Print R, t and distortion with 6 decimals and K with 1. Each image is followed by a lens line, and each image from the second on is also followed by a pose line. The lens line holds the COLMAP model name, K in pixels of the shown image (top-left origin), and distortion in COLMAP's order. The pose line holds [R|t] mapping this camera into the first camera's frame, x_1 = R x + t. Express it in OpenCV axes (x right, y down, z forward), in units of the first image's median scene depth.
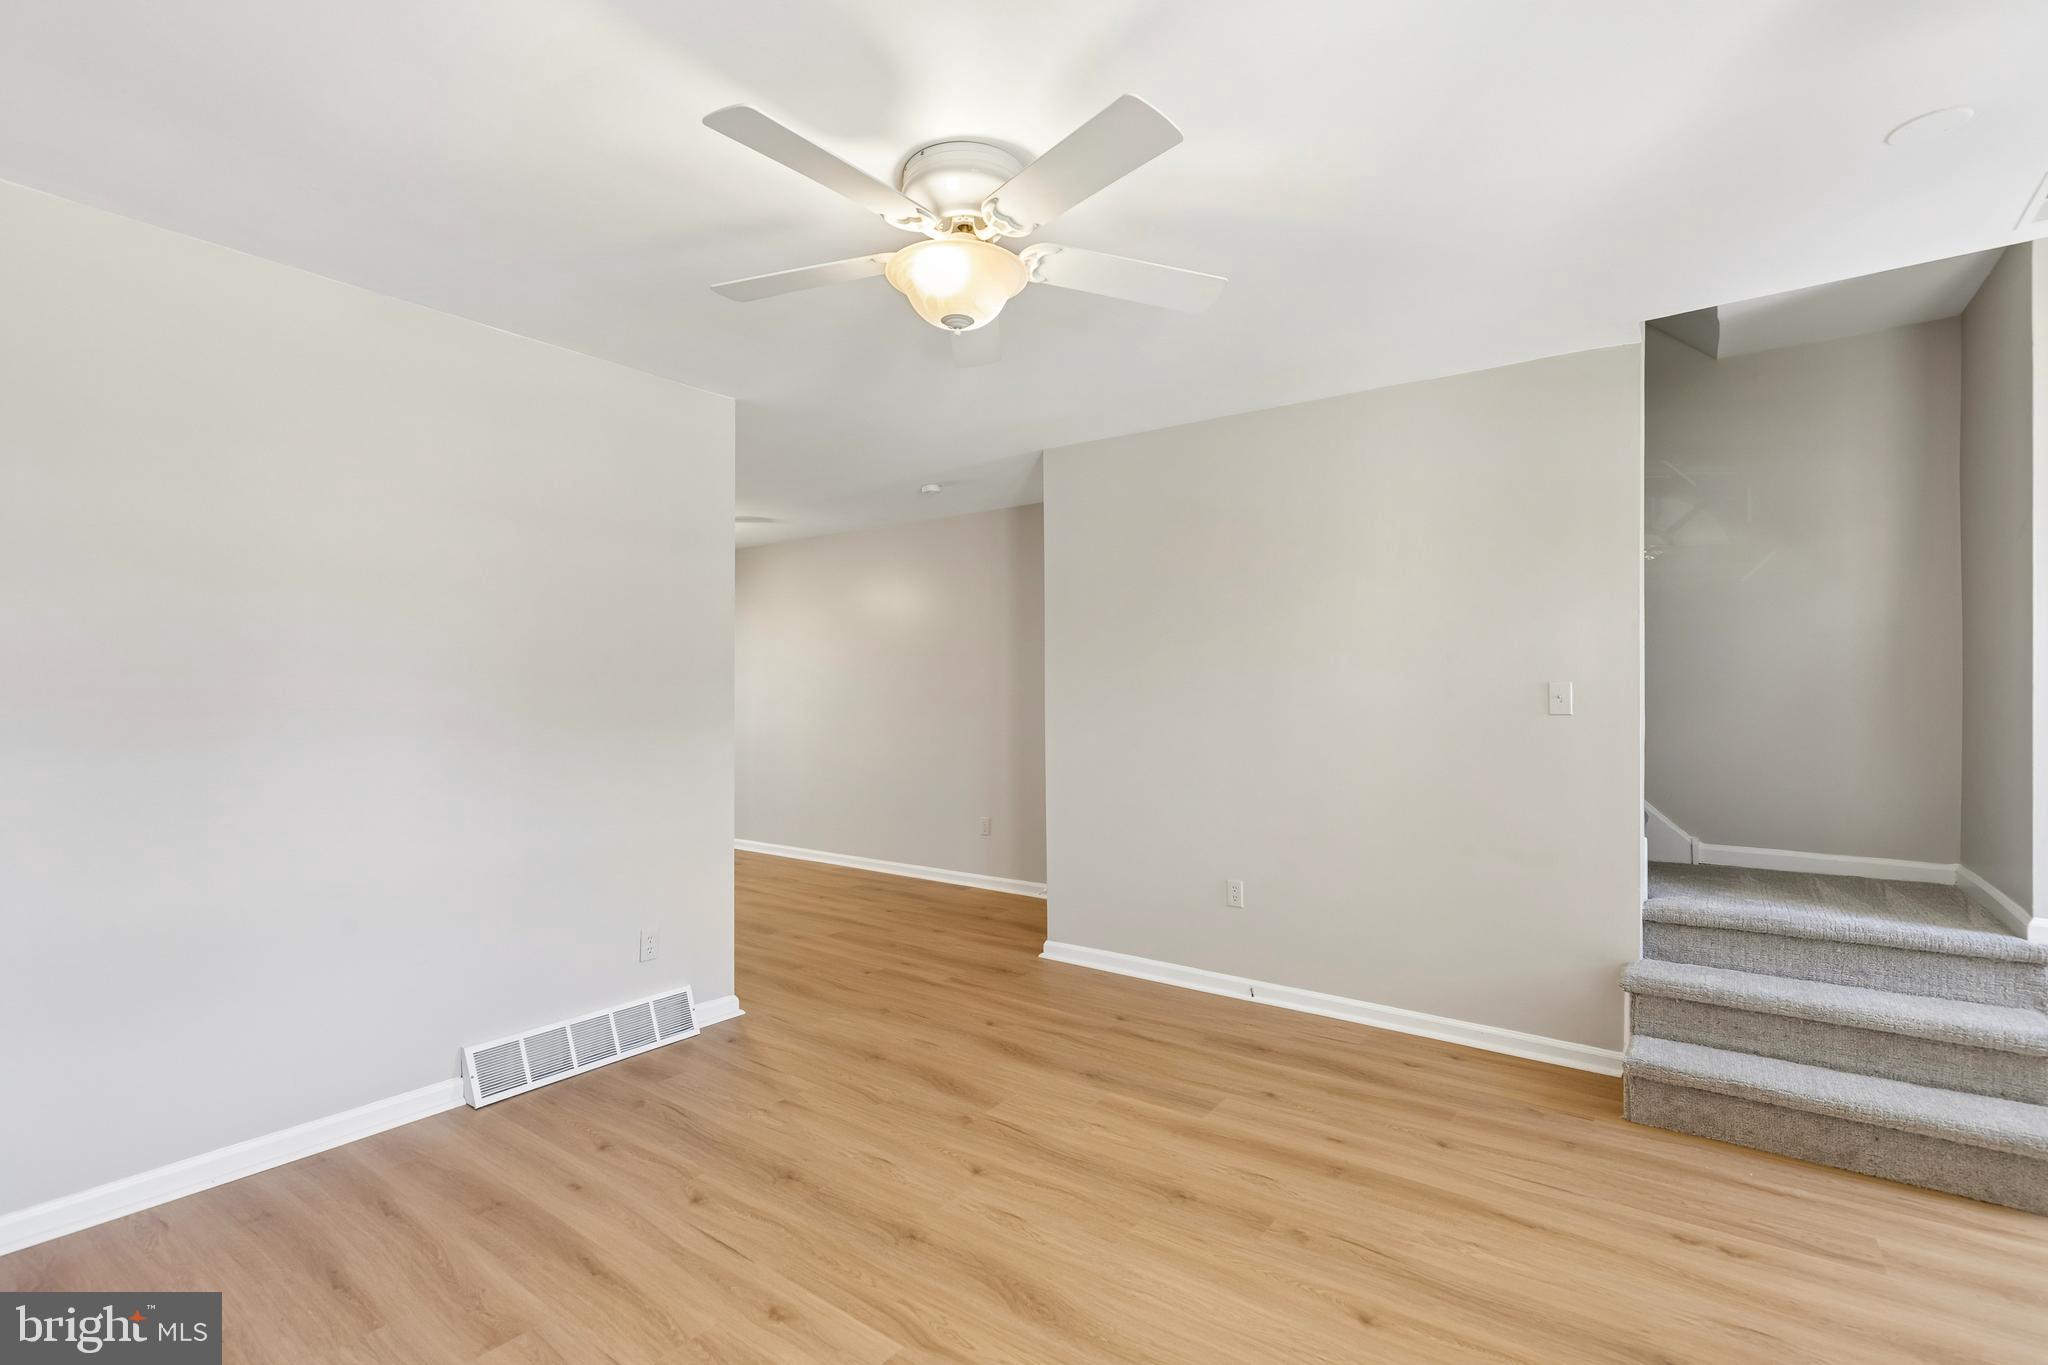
lens RADIAL K [[926.4, 0, 1021.4], [0, 926.4, 665.5], [0, 0, 1]] dist [0.005254, -0.000143]
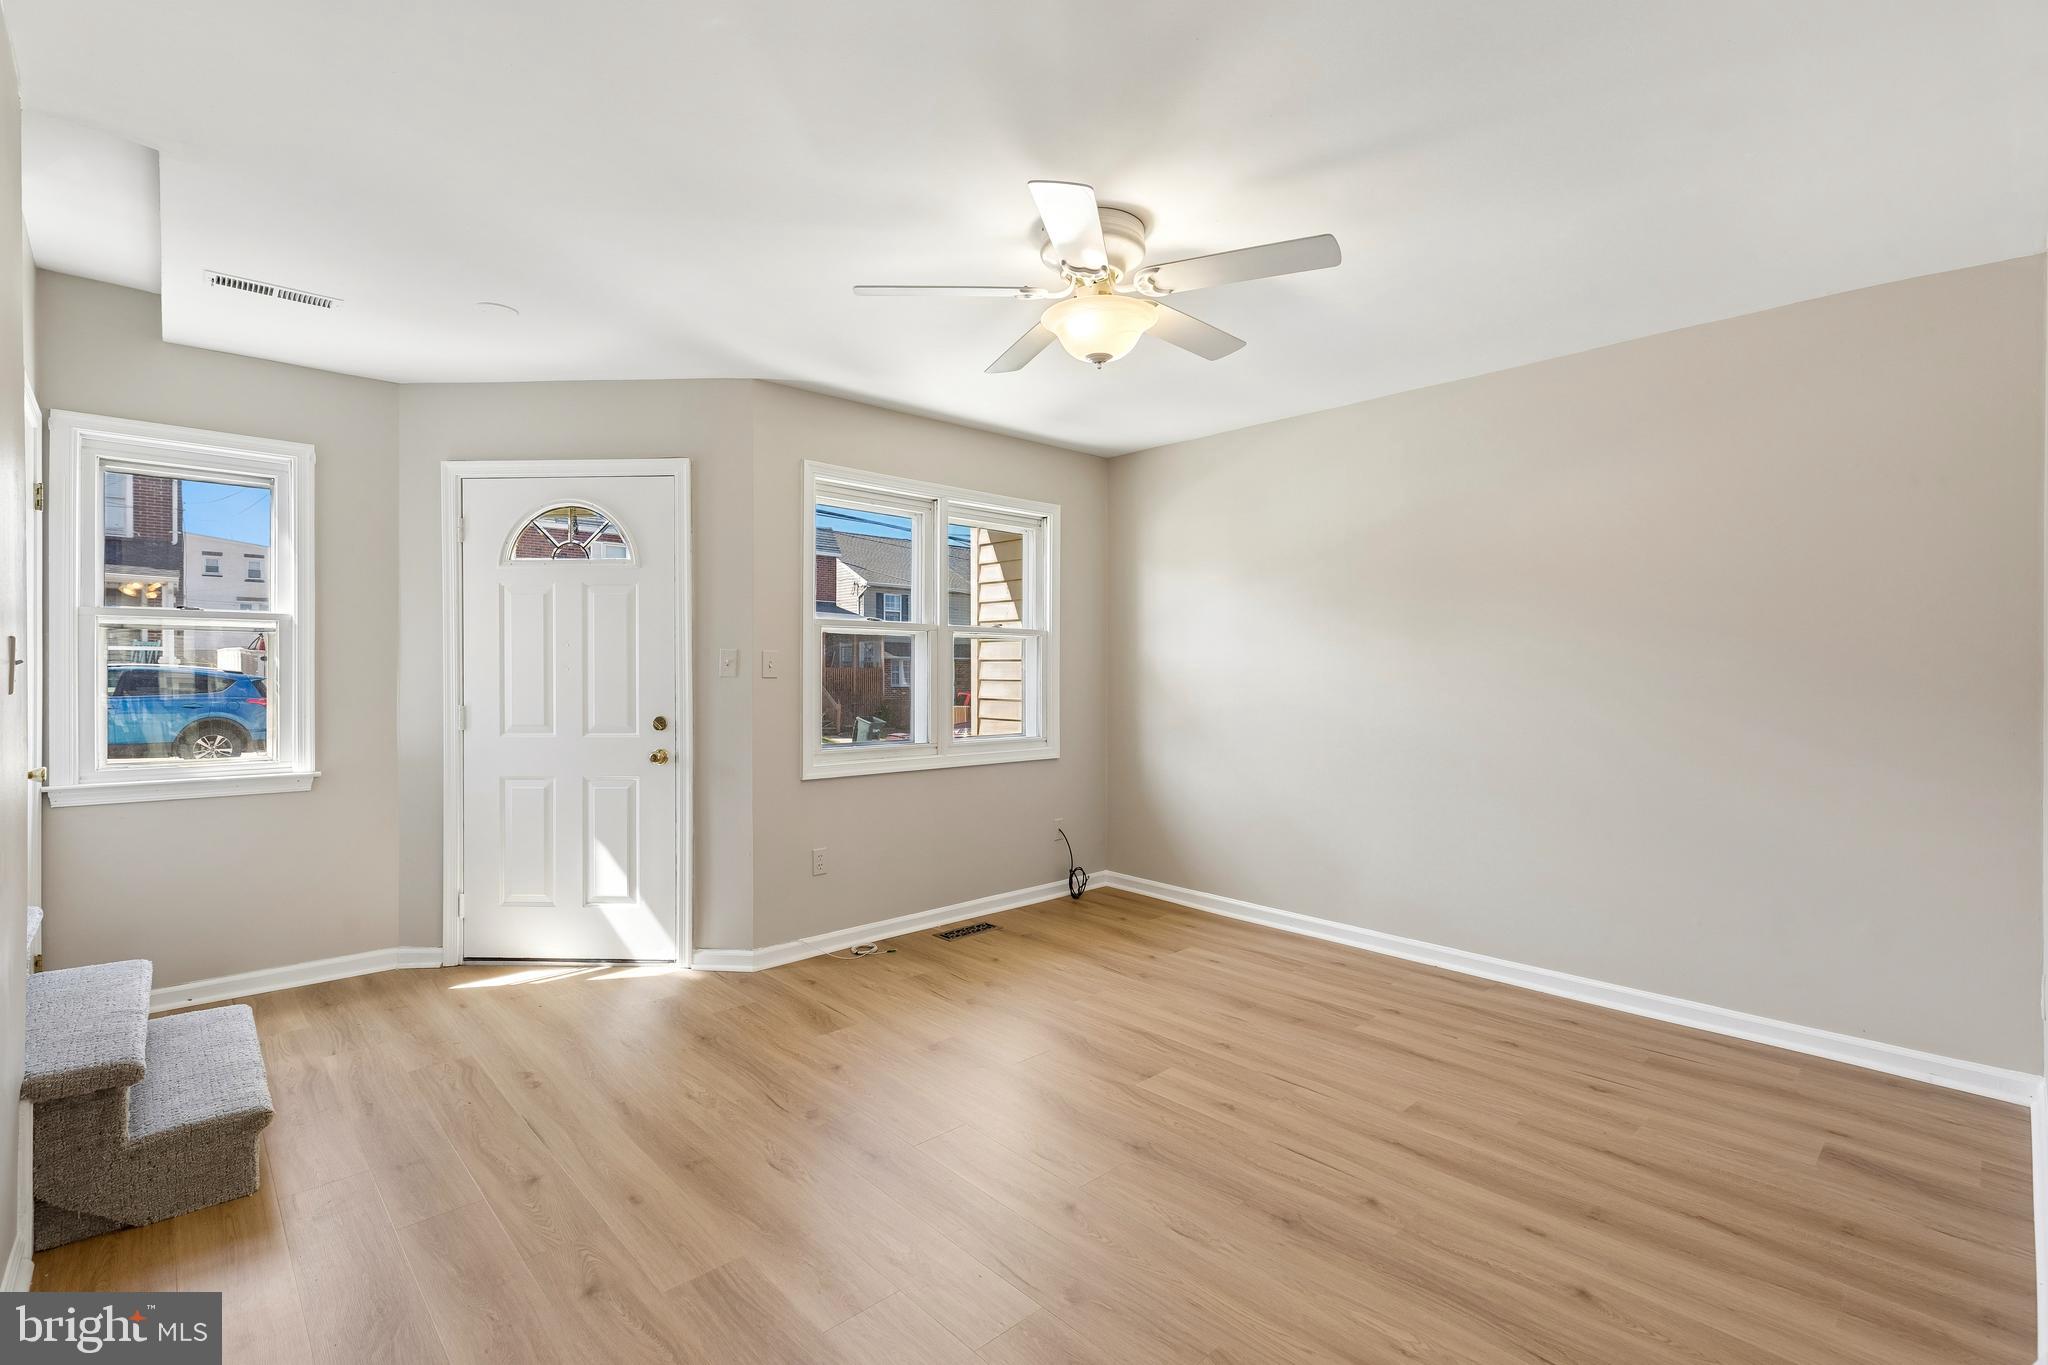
lens RADIAL K [[921.2, 0, 1020.8], [0, 921.2, 676.9], [0, 0, 1]] dist [0.004873, -0.000782]
pose [[-0.983387, -0.002666, 0.181502, -0.162595], [-0.008000, 0.999557, -0.028664, 0.072370], [-0.181345, -0.029640, -0.982973, 1.923563]]
